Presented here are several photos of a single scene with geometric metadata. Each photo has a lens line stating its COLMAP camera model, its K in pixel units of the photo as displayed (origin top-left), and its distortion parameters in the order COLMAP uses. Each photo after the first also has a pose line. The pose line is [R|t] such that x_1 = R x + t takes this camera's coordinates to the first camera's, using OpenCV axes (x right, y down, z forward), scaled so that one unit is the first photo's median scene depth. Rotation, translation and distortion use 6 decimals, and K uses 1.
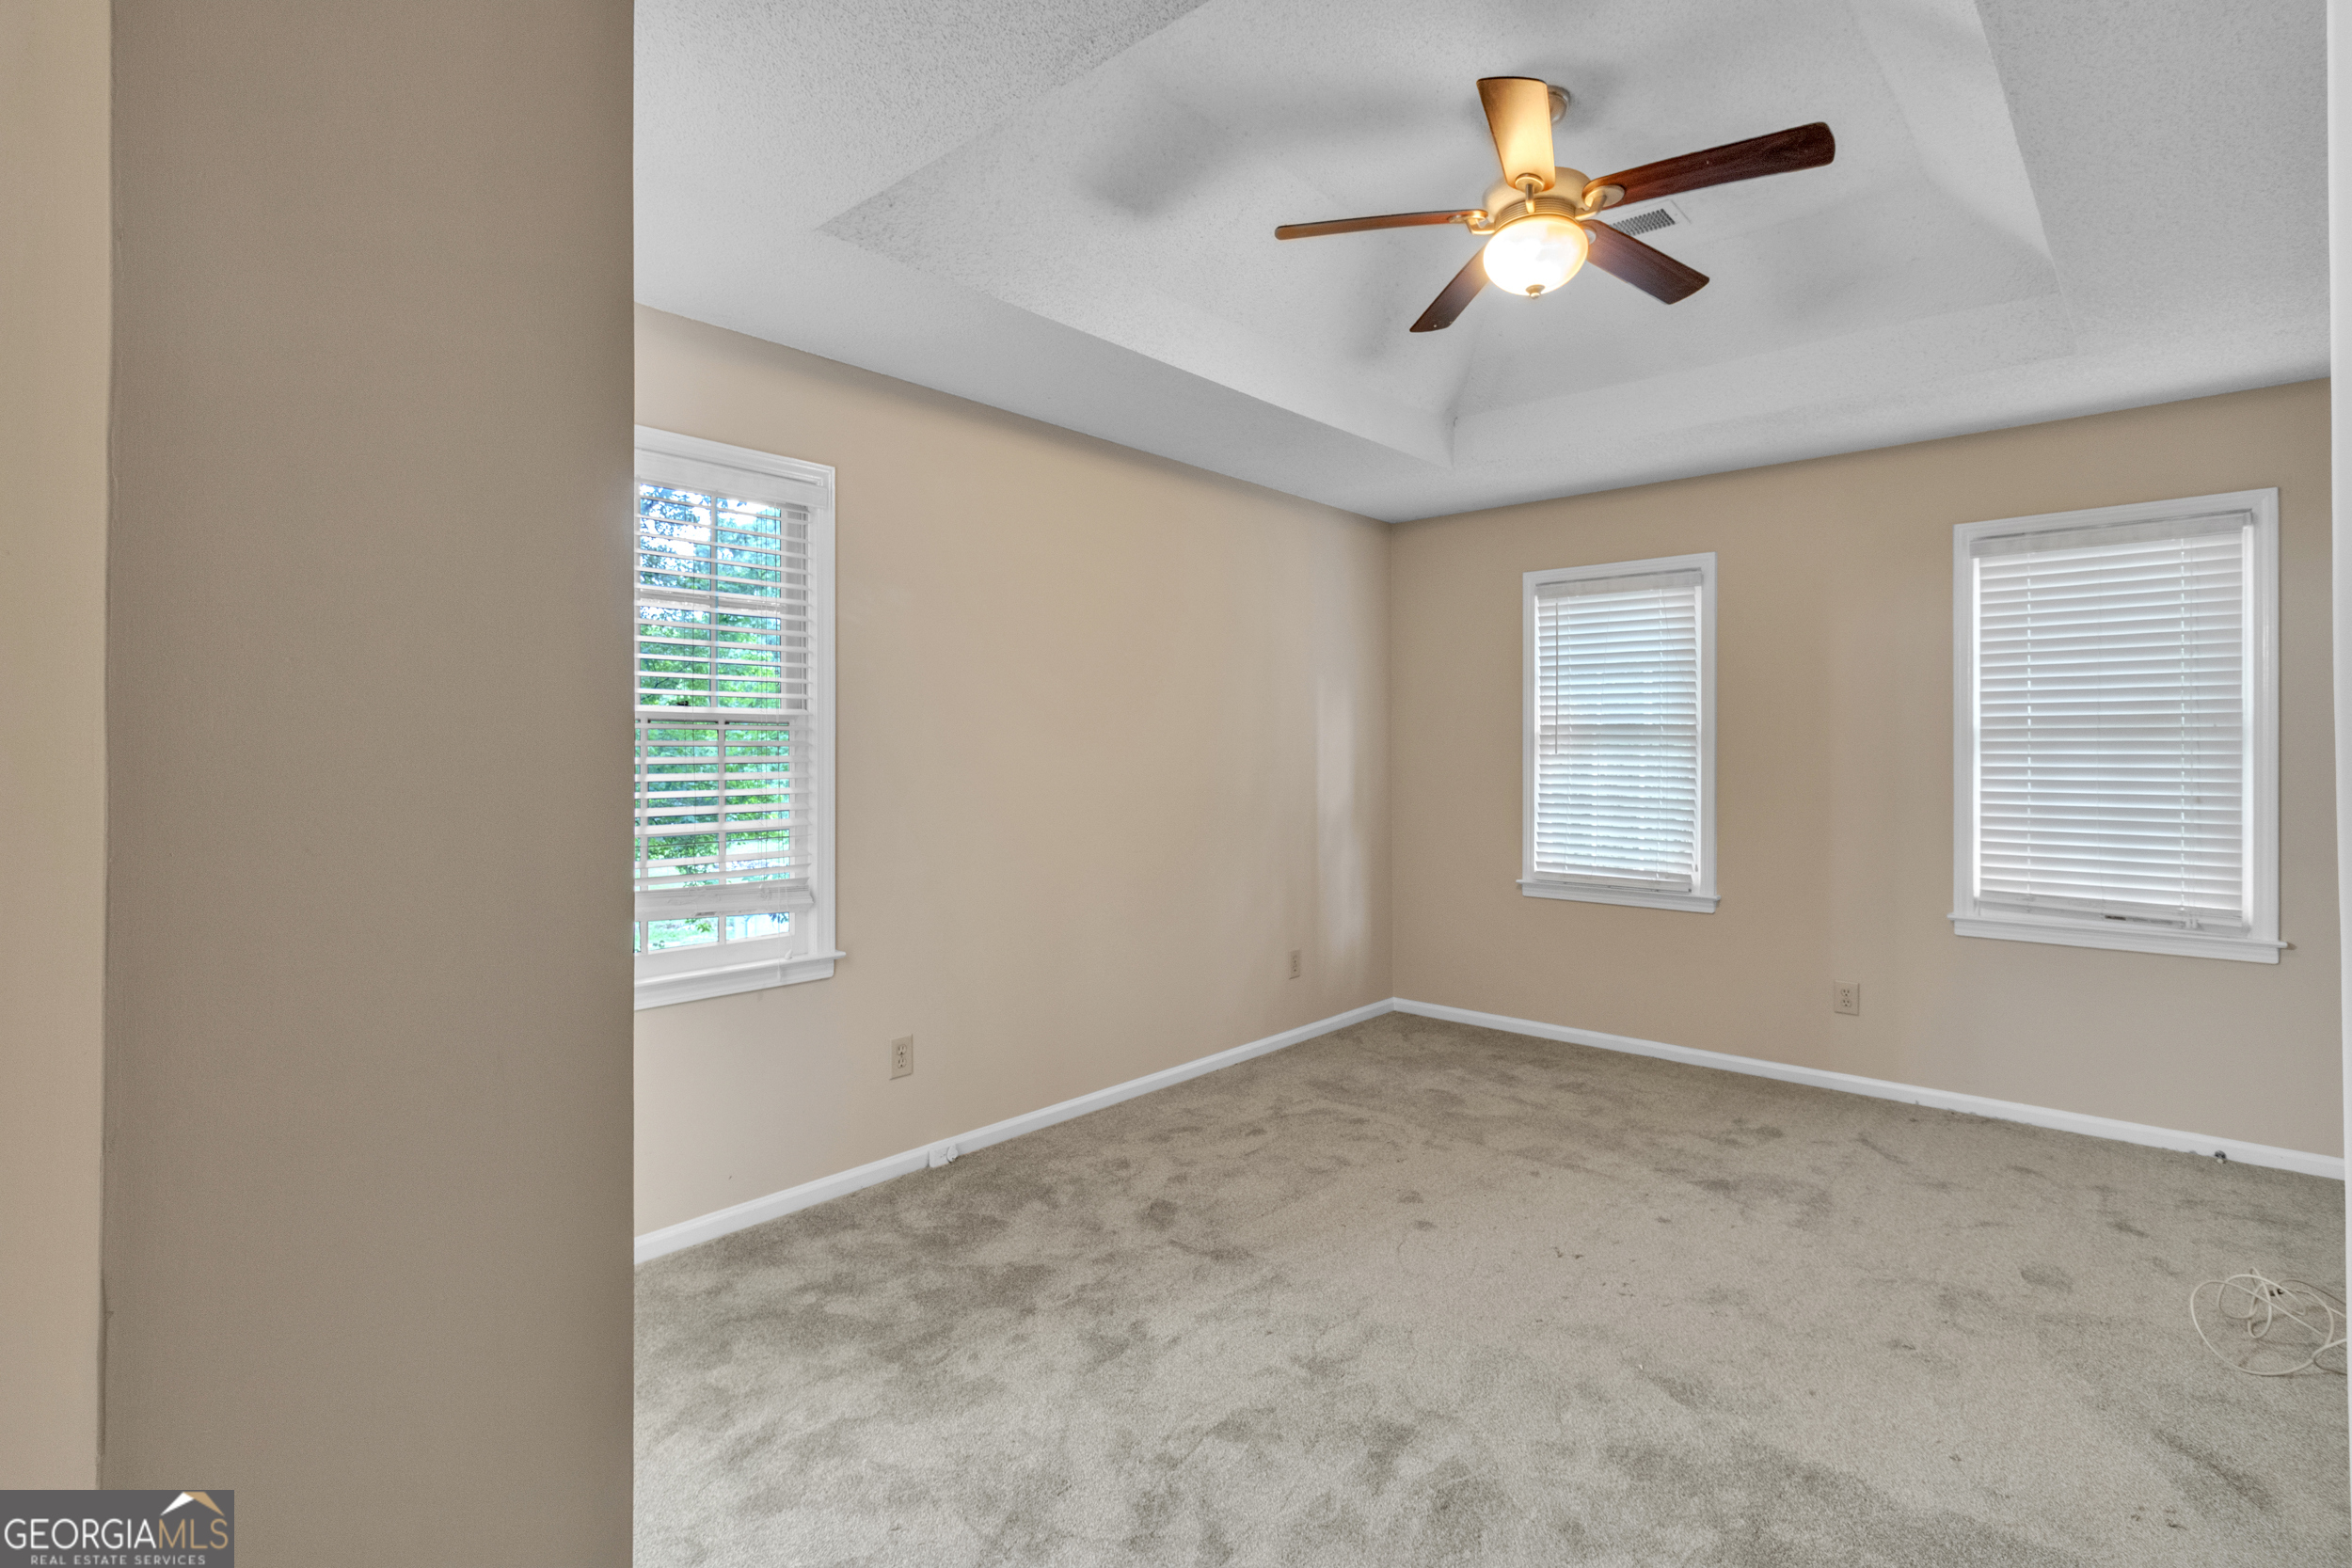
lens RADIAL K [[1116.2, 0, 1162.9], [0, 1116.2, 762.4], [0, 0, 1]] dist [0.002358, 0.000292]
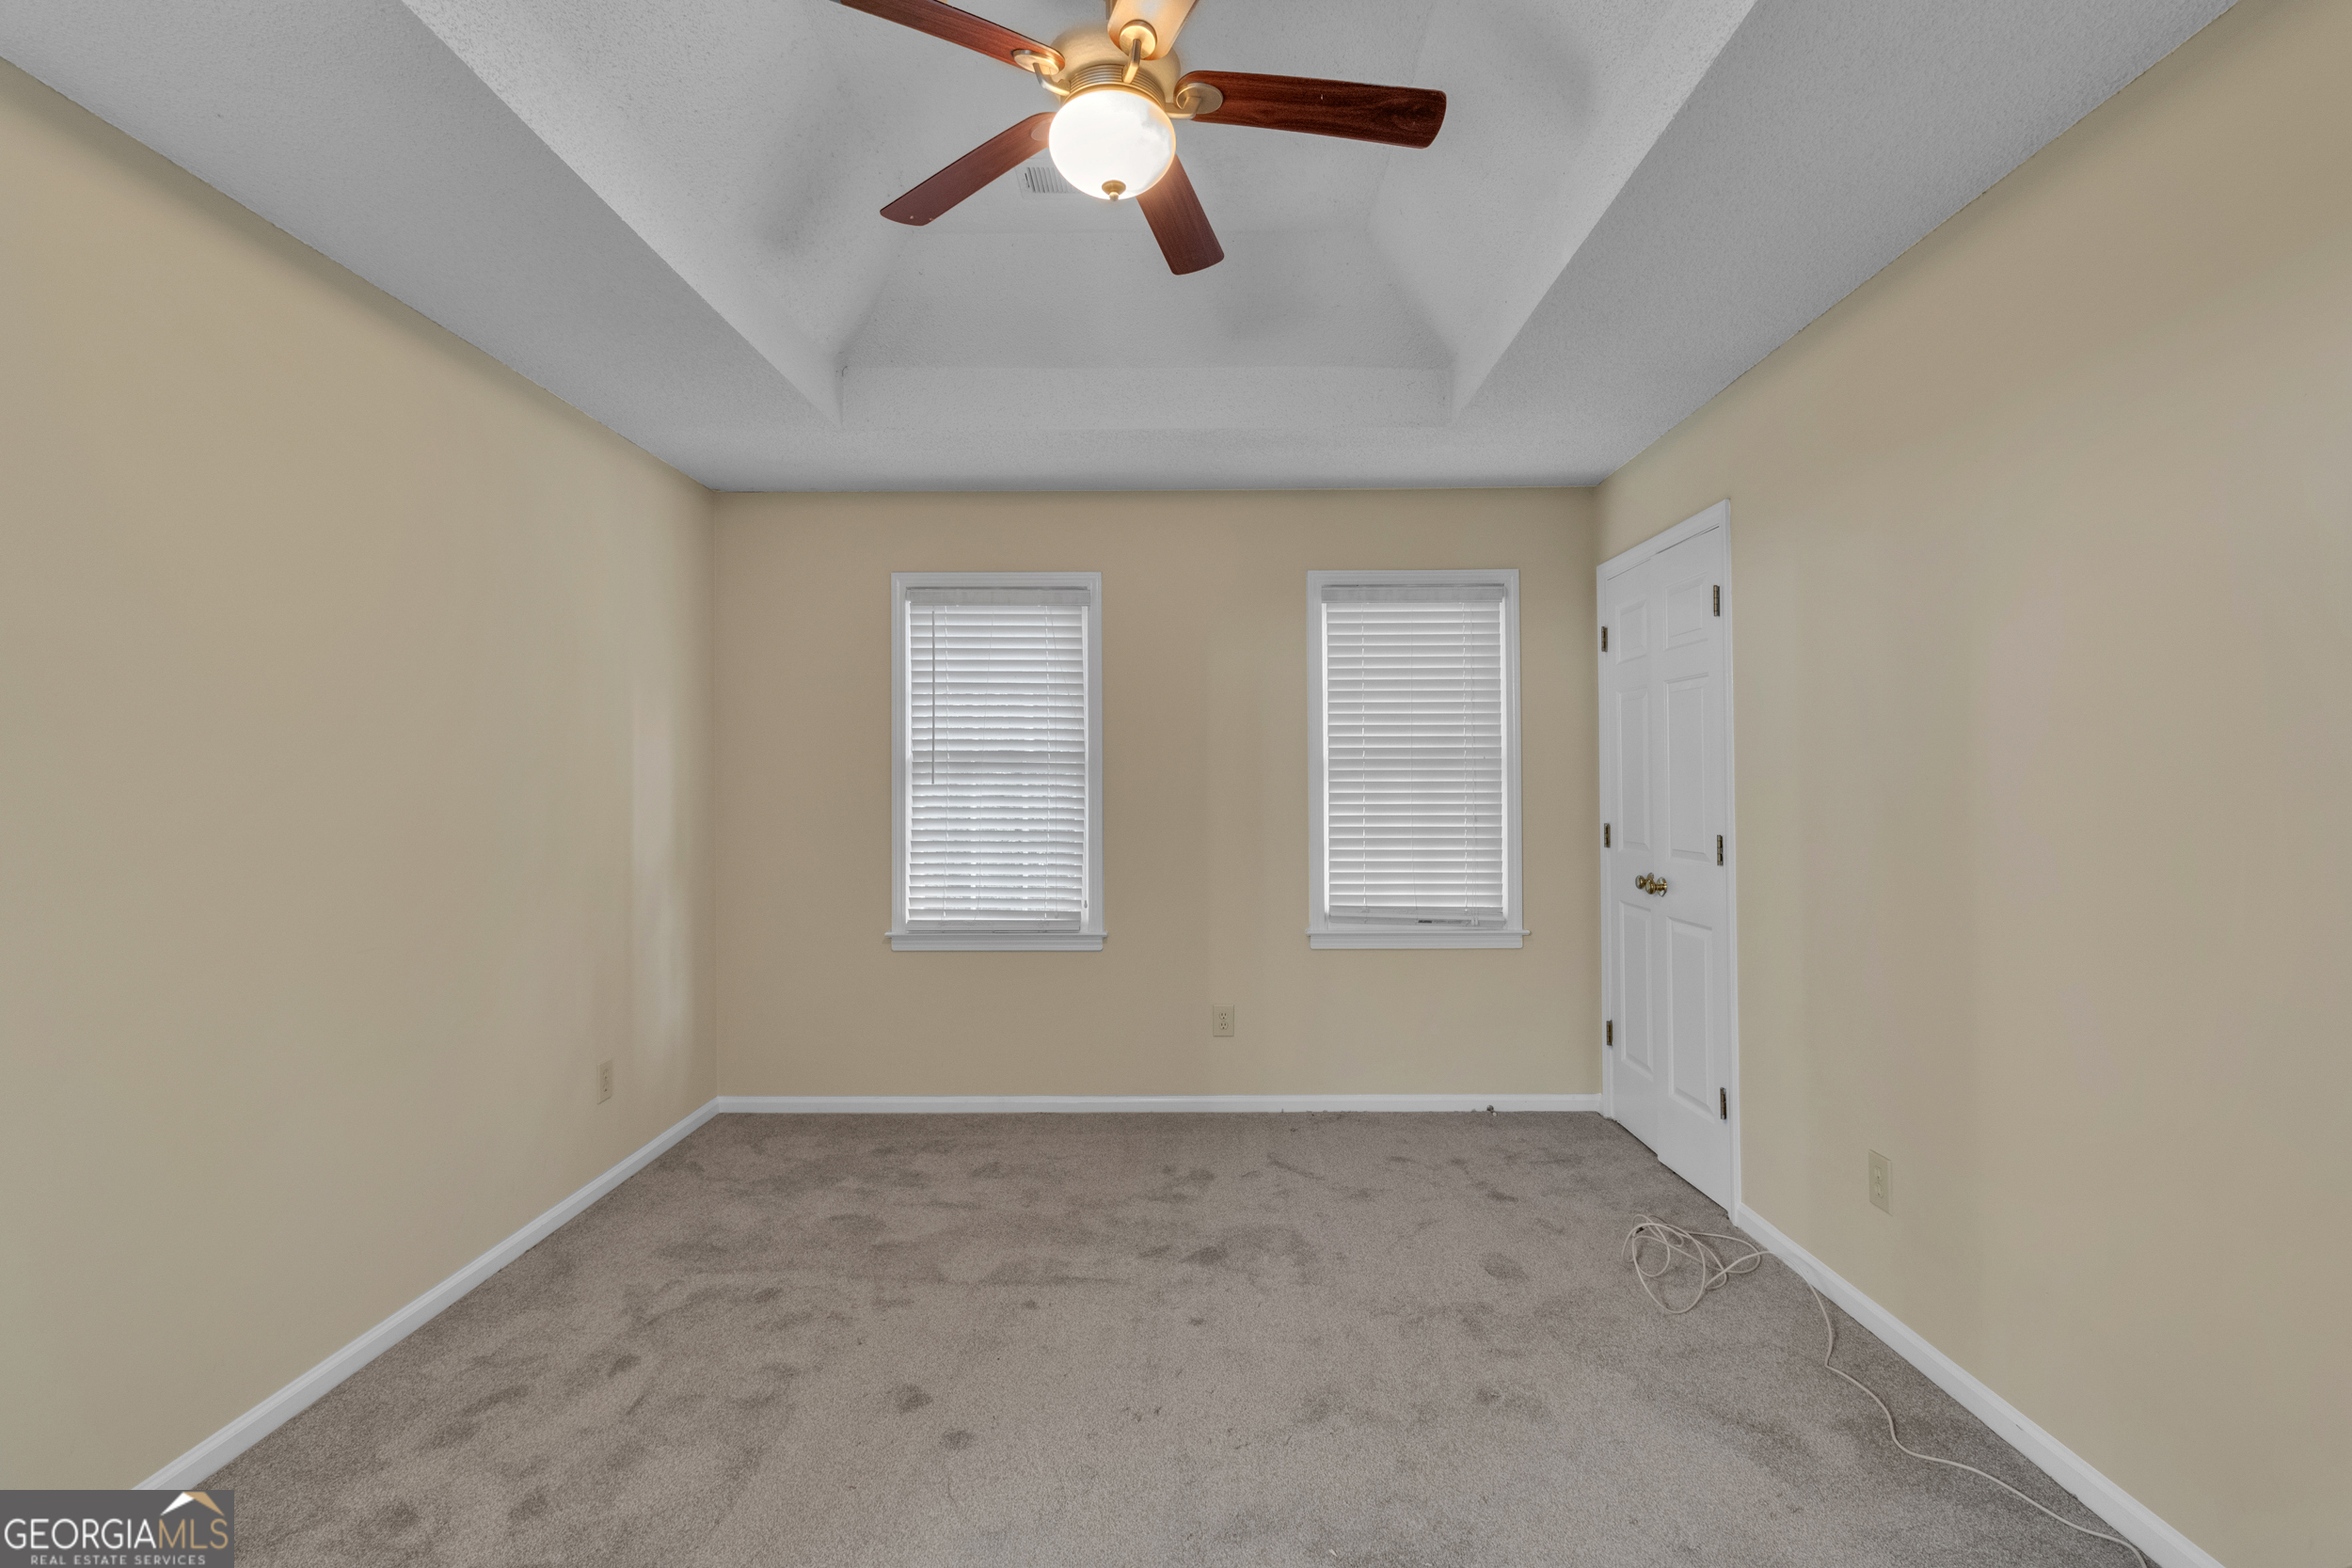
lens RADIAL K [[1116.2, 0, 1183.6], [0, 1116.2, 774.8], [0, 0, 1]] dist [0.002358, 0.000292]
pose [[0.741422, 0.000321, 0.671040, -0.113872], [0.011085, 0.999858, -0.012727, -0.002143], [-0.670948, 0.016875, 0.741312, 0.291720]]
